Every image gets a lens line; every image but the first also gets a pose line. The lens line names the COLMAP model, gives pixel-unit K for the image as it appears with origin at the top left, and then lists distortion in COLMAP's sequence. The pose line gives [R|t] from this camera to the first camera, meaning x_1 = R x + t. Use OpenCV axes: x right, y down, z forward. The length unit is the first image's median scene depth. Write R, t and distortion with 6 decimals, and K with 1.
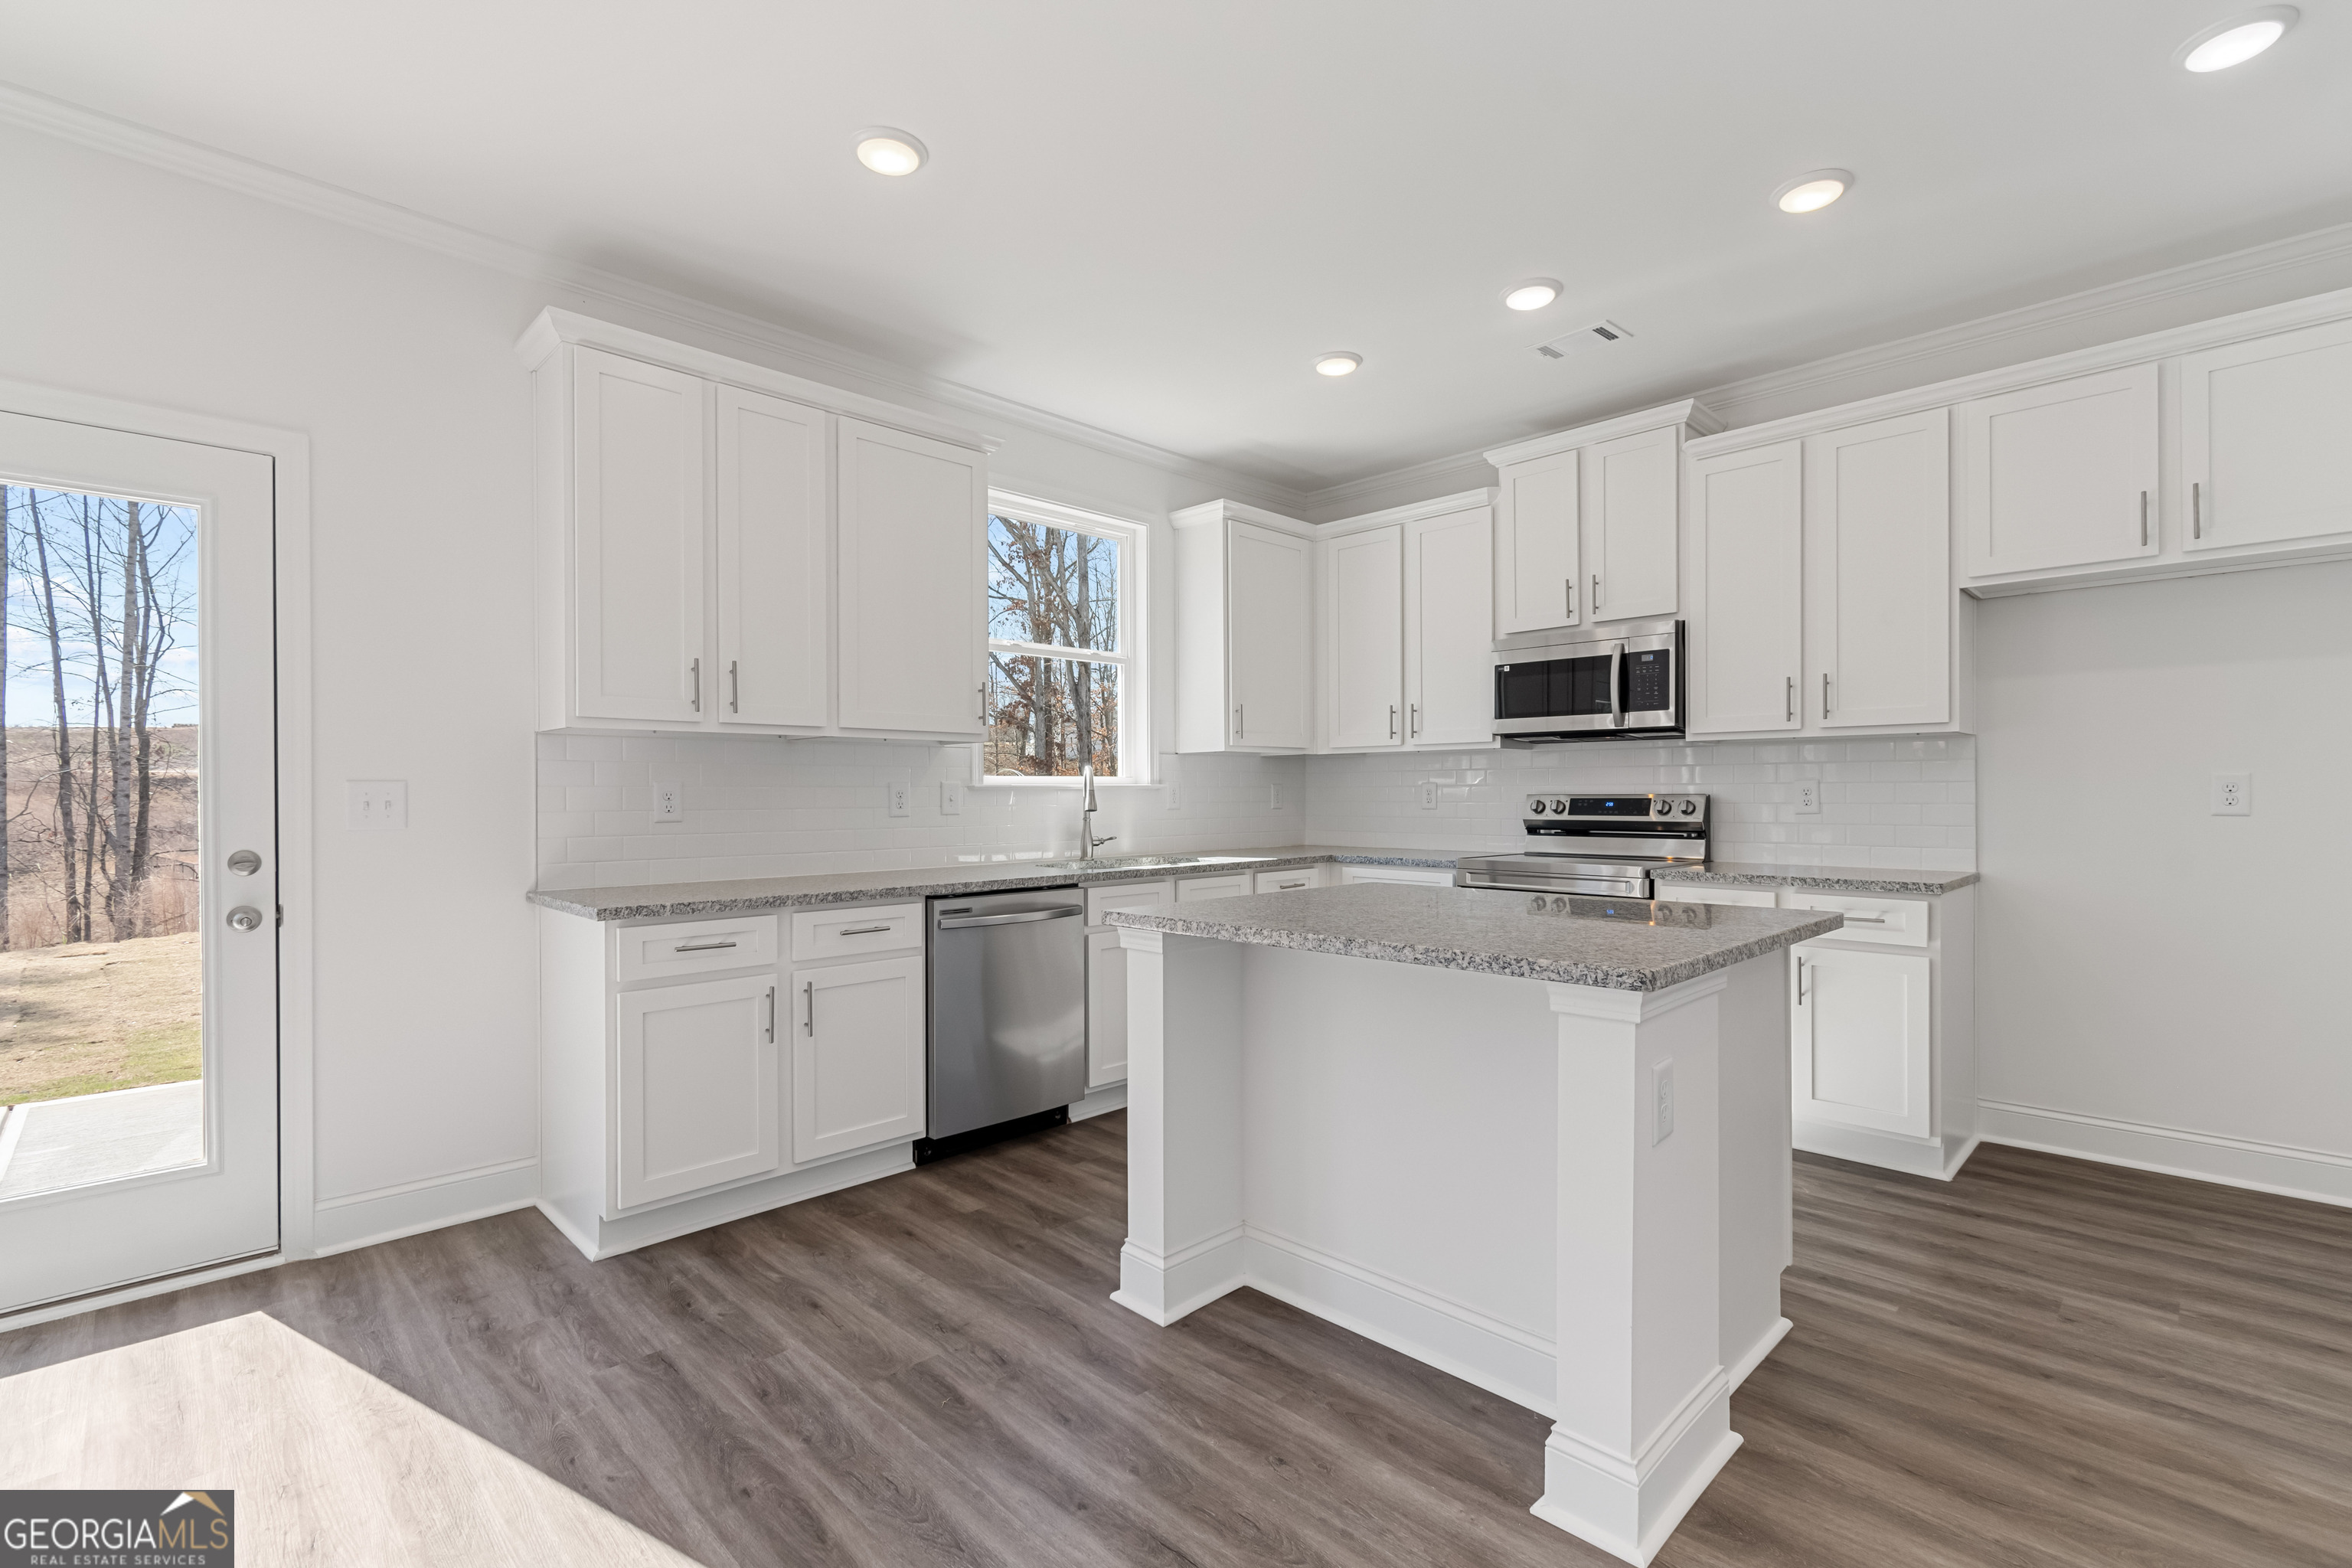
lens RADIAL K [[1048.5, 0, 1204.2], [0, 1048.5, 799.3], [0, 0, 1]] dist [0.002916, -0.001264]
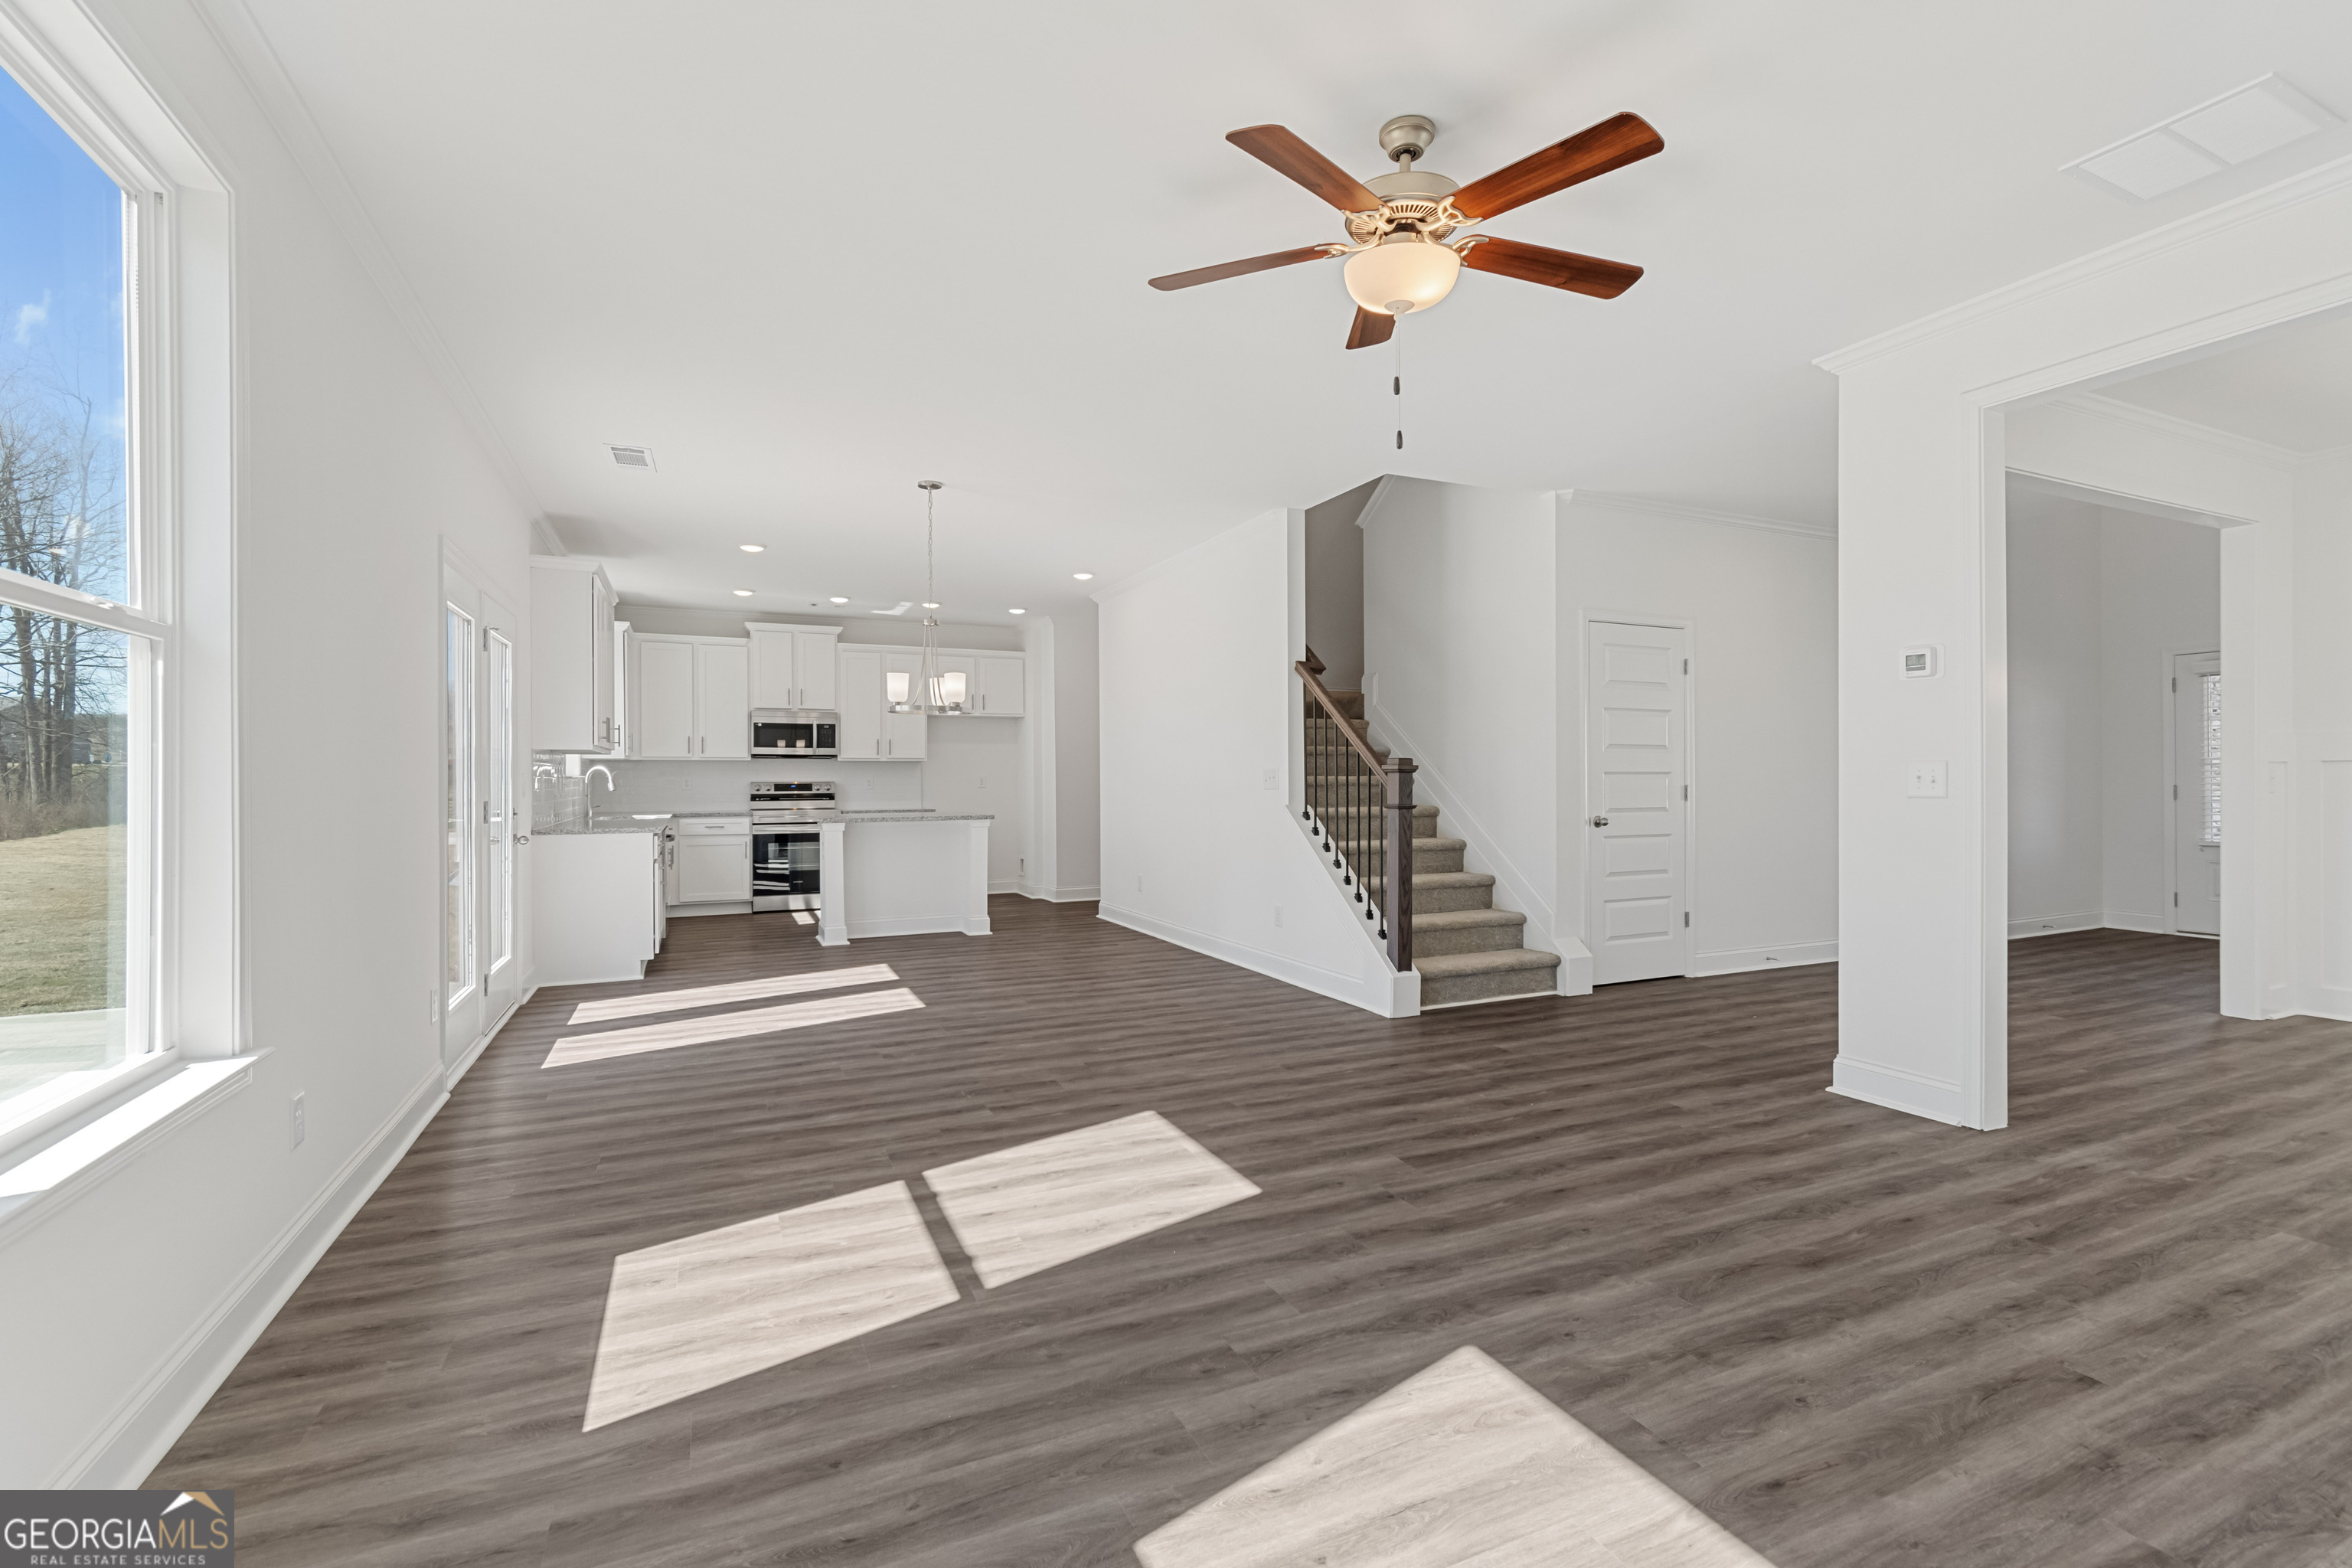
lens RADIAL K [[1048.5, 0, 1178.7], [0, 1048.5, 777.5], [0, 0, 1]] dist [0.002916, -0.001264]
pose [[0.355655, 0.003463, 0.934611, -1.907159], [0.007594, 0.999949, -0.006595, 0.009585], [-0.934586, 0.009444, 0.355611, -0.785730]]
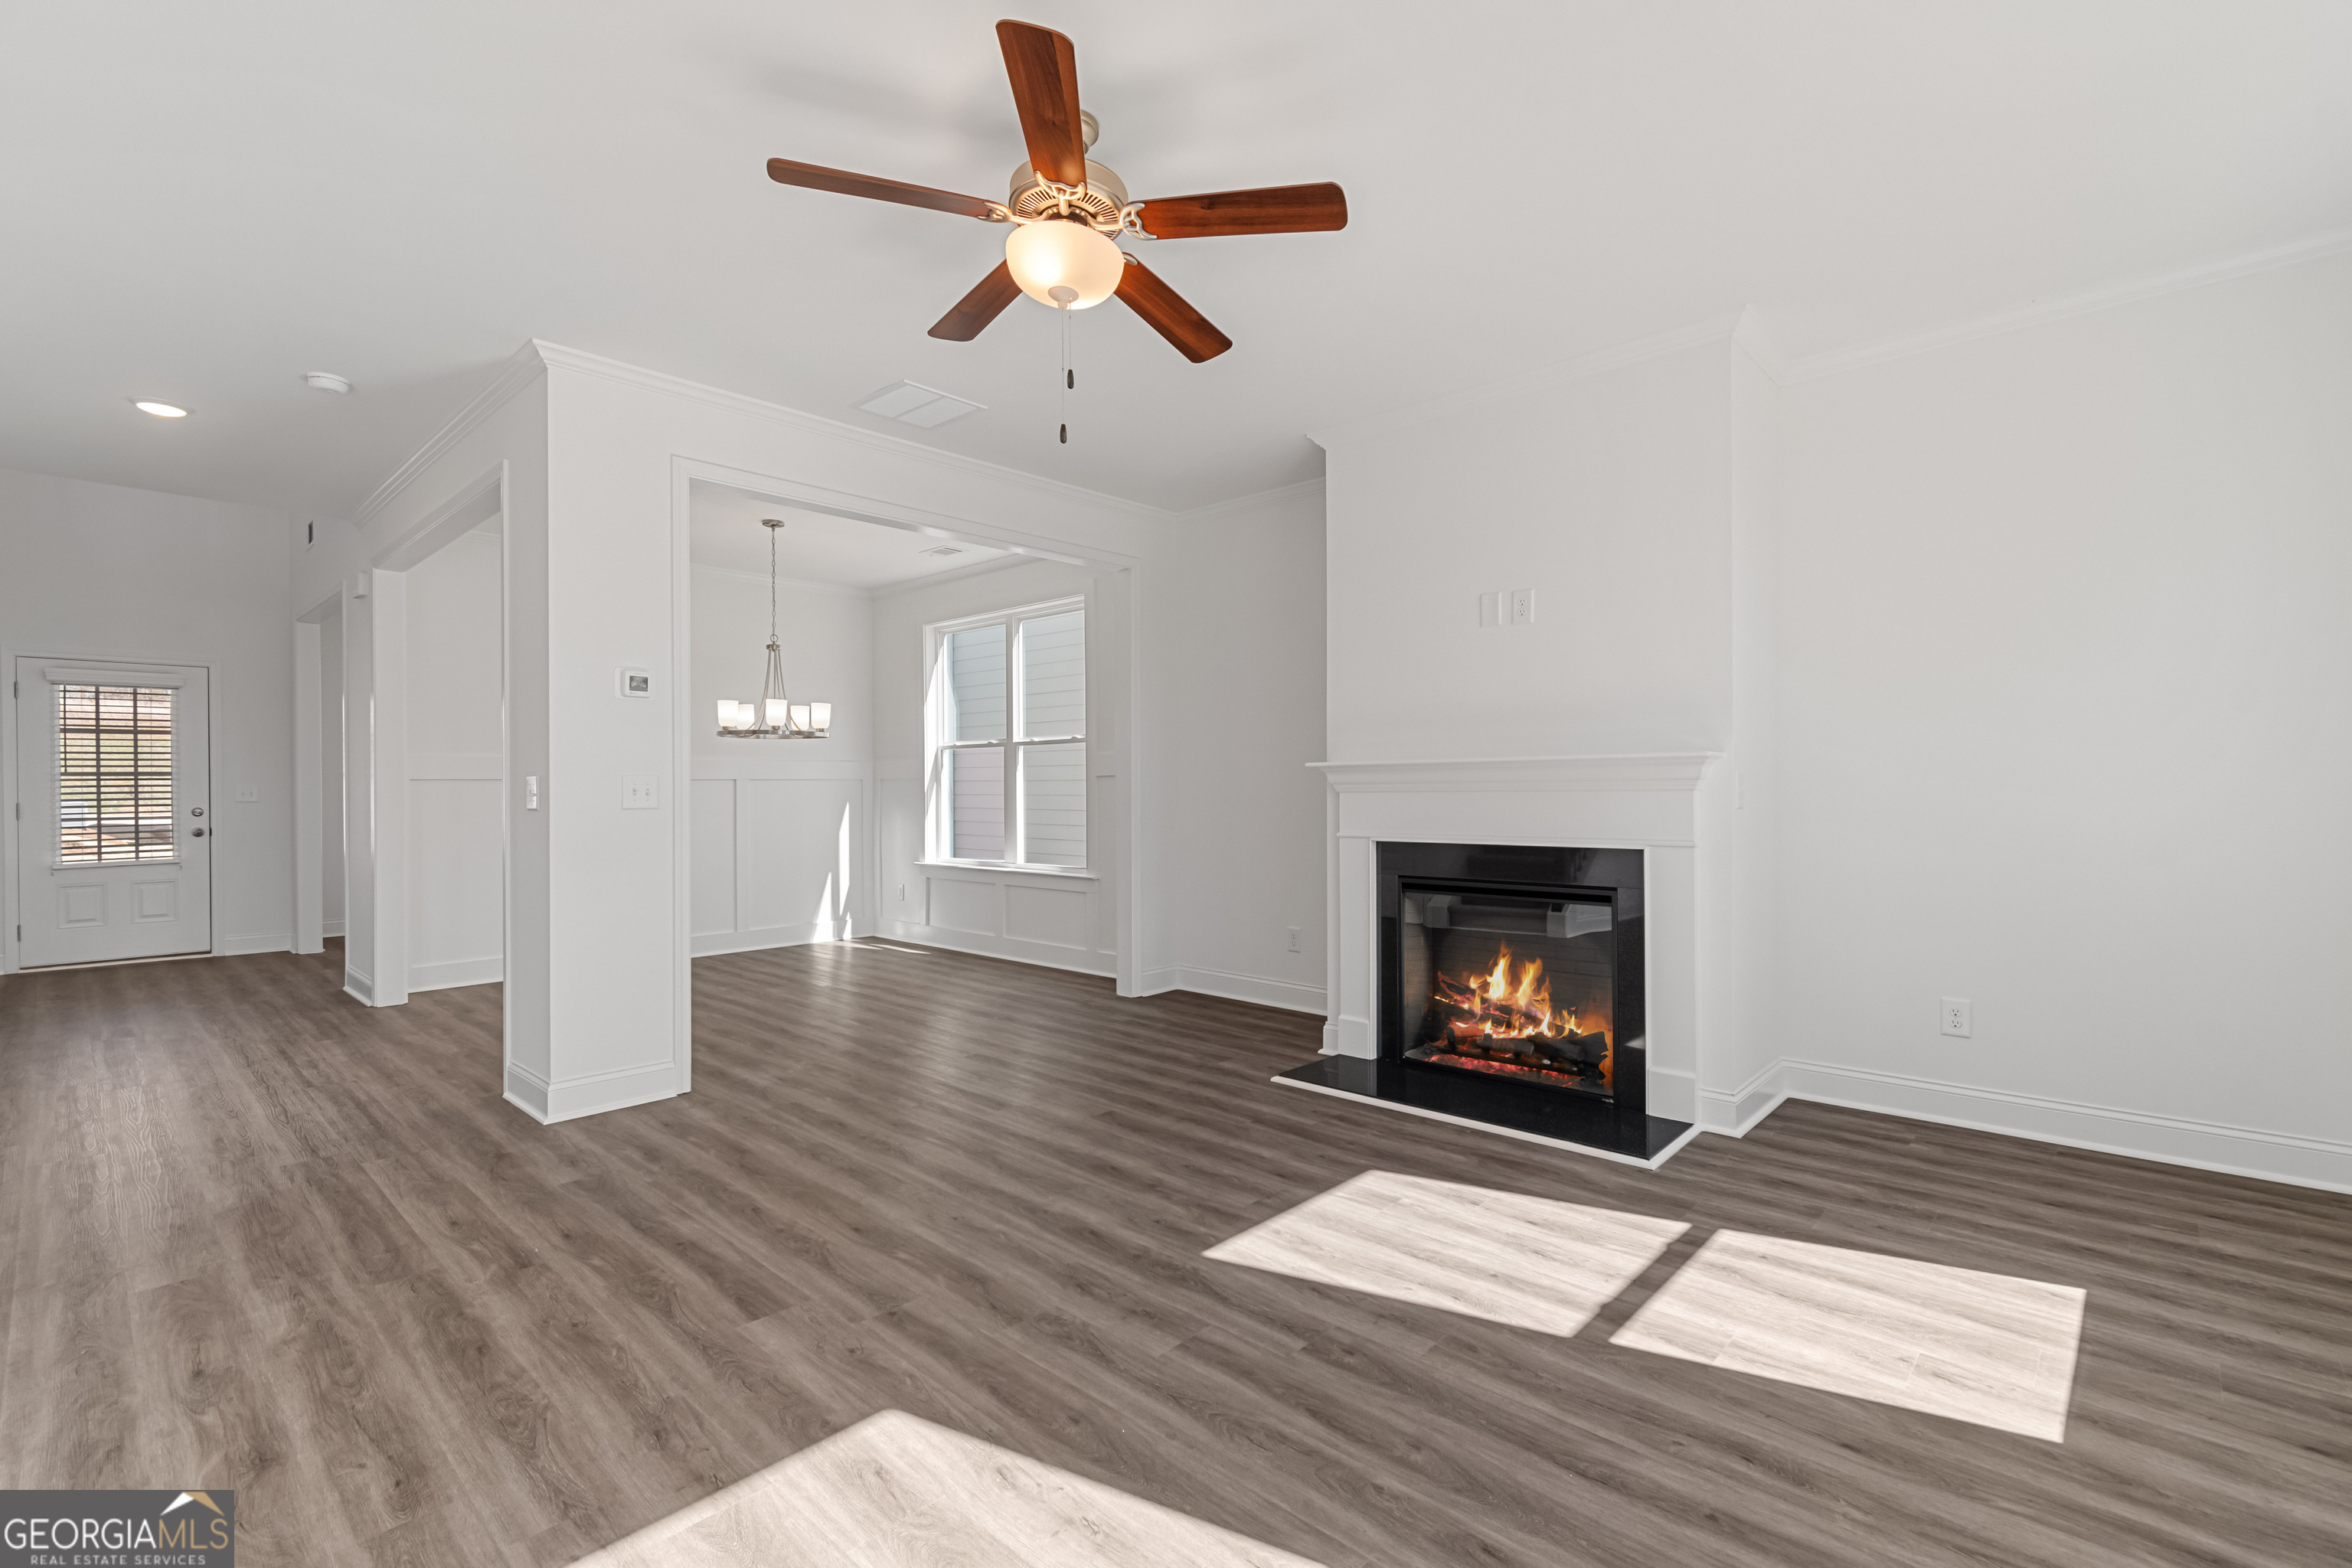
lens RADIAL K [[1048.5, 0, 1184.7], [0, 1048.5, 794.0], [0, 0, 1]] dist [0.002916, -0.001264]
pose [[-0.999328, 0.007077, -0.035959, -1.171701], [0.006694, 0.999920, 0.010760, 0.002767], [0.036032, 0.010512, -0.999295, 0.094457]]
